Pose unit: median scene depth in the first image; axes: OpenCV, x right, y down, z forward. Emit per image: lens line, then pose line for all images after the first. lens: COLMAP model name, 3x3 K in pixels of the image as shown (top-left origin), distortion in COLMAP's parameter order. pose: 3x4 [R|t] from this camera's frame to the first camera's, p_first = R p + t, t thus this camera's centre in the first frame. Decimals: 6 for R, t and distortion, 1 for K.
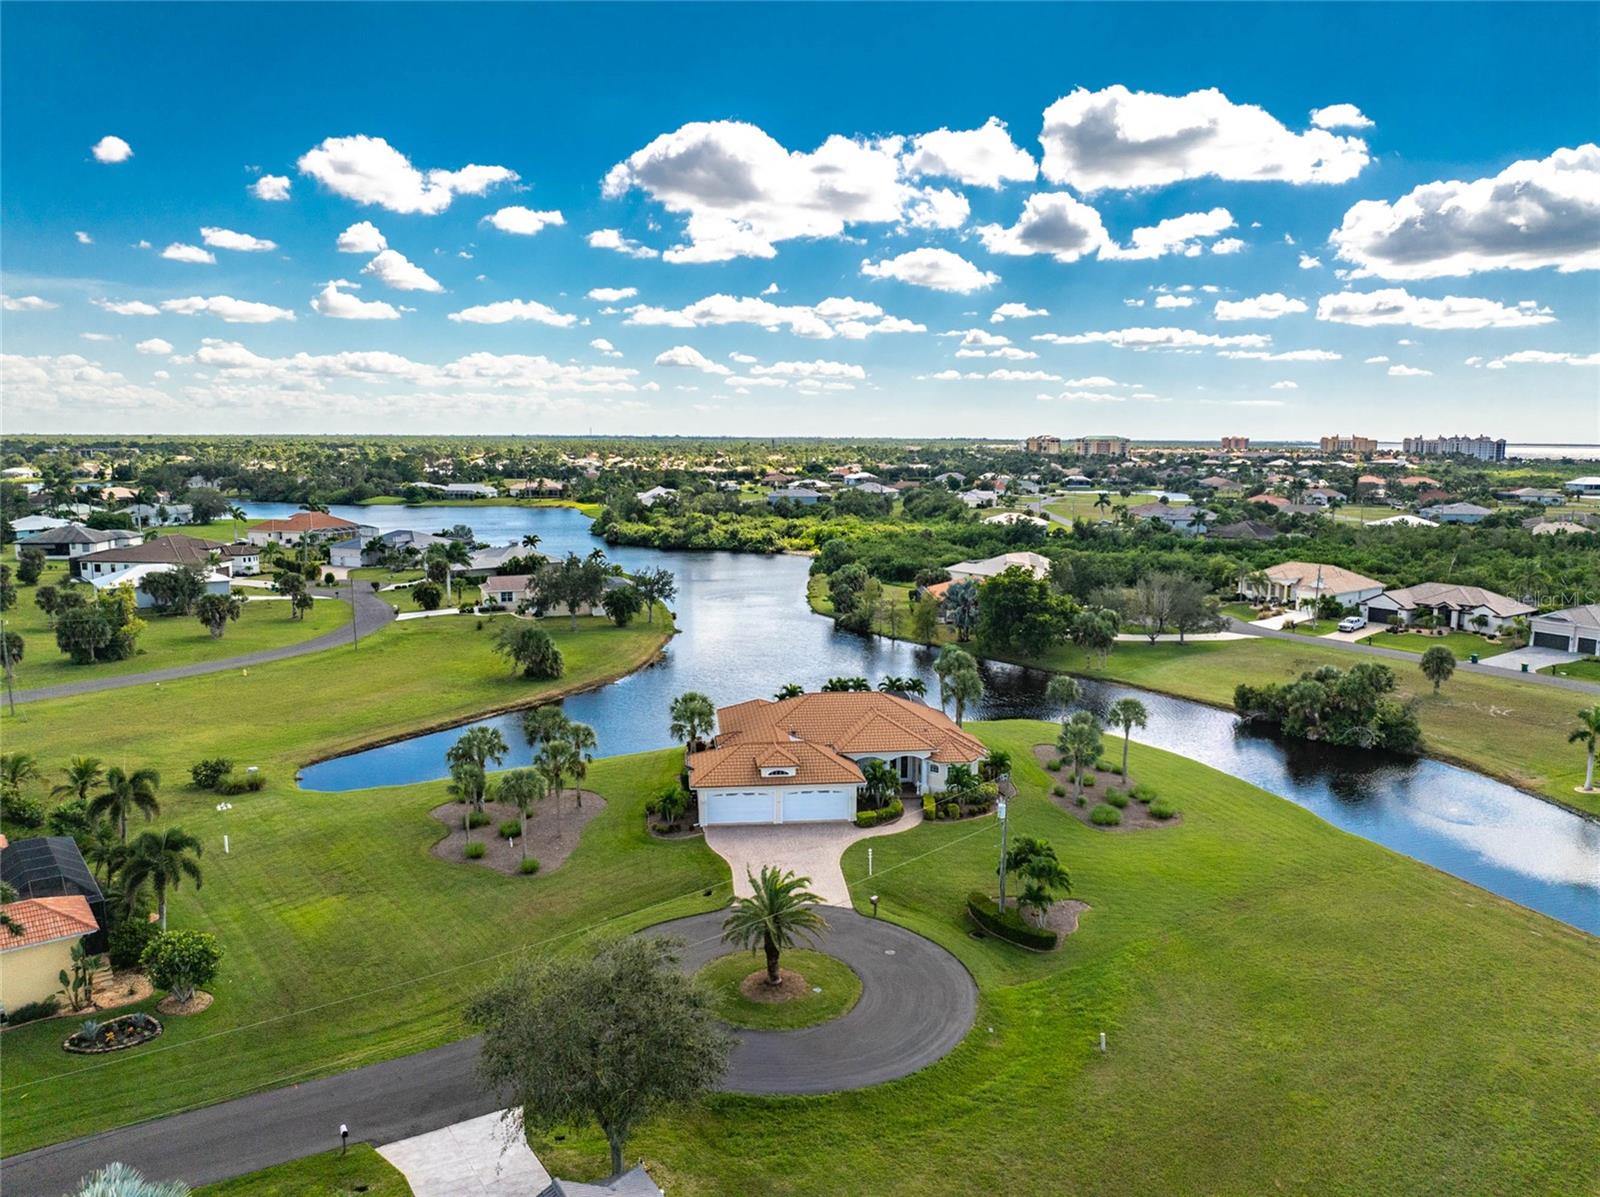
lens RADIAL K [[1111.6, 0, 787.3], [0, 1111.6, 632.1], [0, 0, 1]] dist [-0.034623, -0.001261]
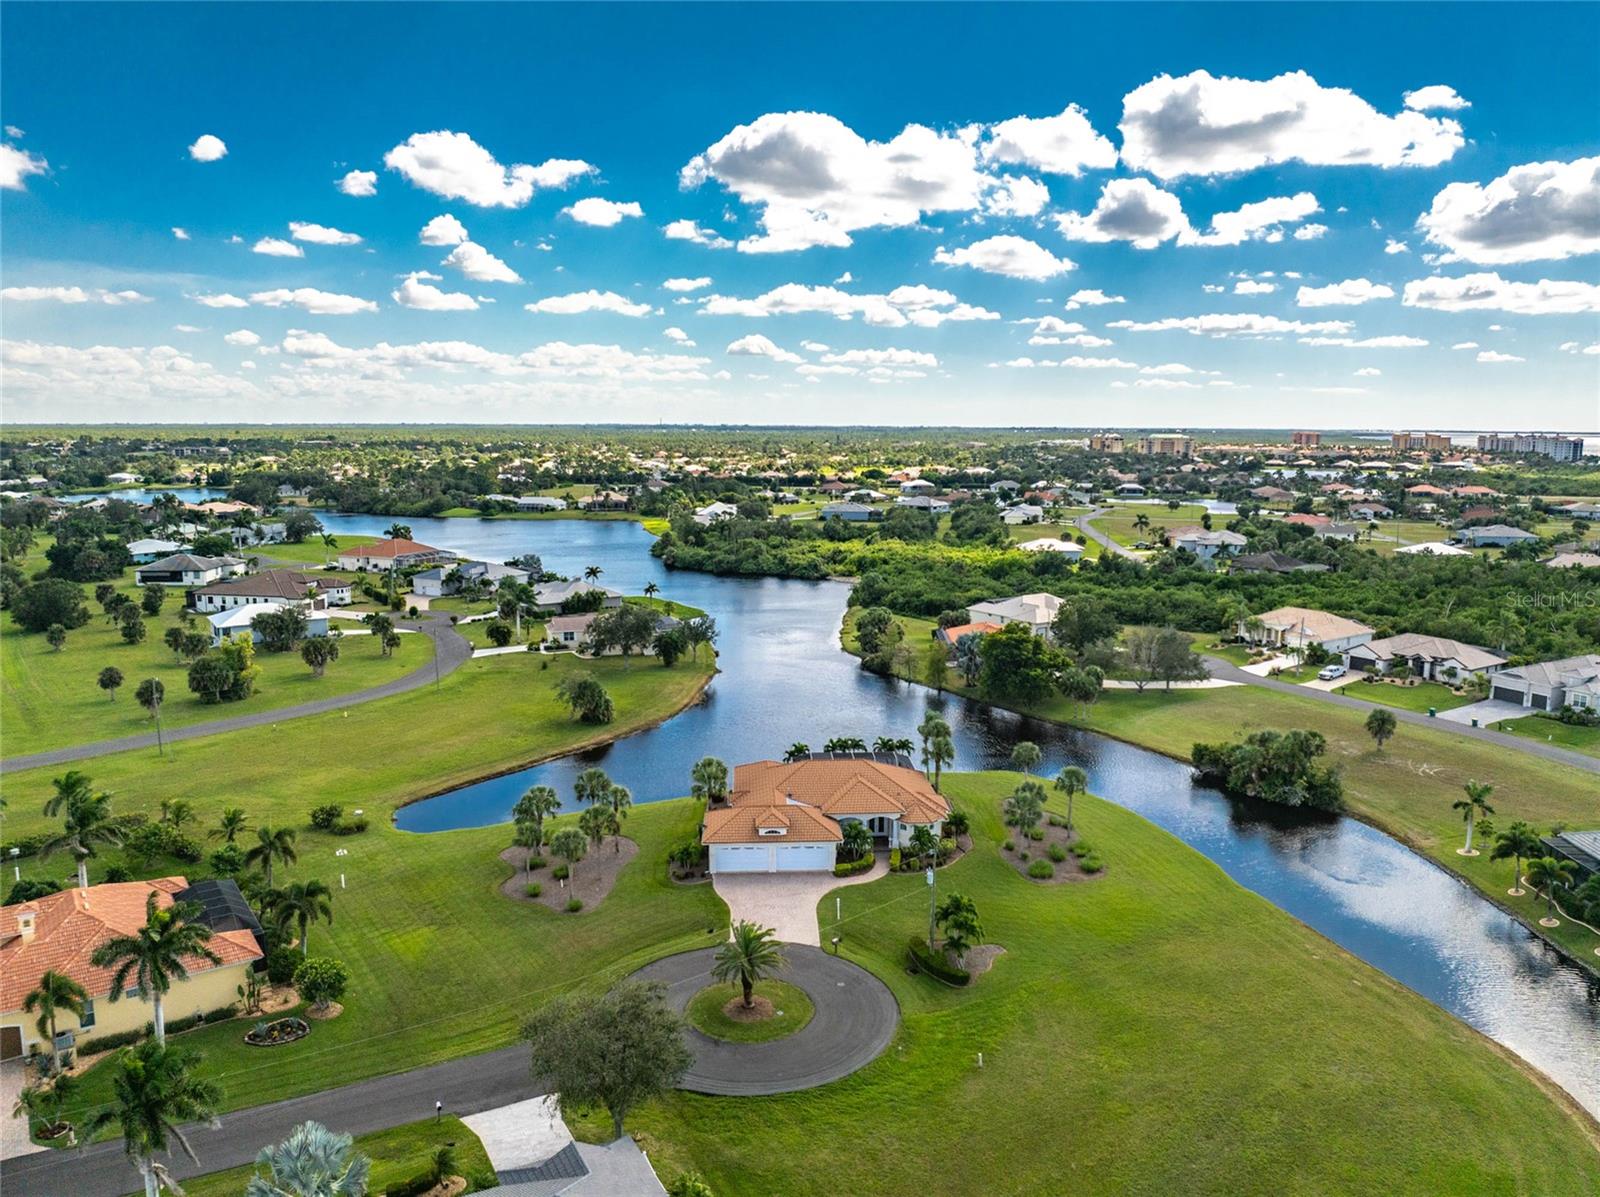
lens RADIAL K [[1111.6, 0, 794.6], [0, 1111.6, 614.1], [0, 0, 1]] dist [-0.034623, -0.001261]
pose [[0.998442, 0.009508, -0.054982, 0.047871], [-0.009809, 0.999938, -0.005202, -0.064863], [0.054930, 0.005733, 0.998474, -0.144415]]
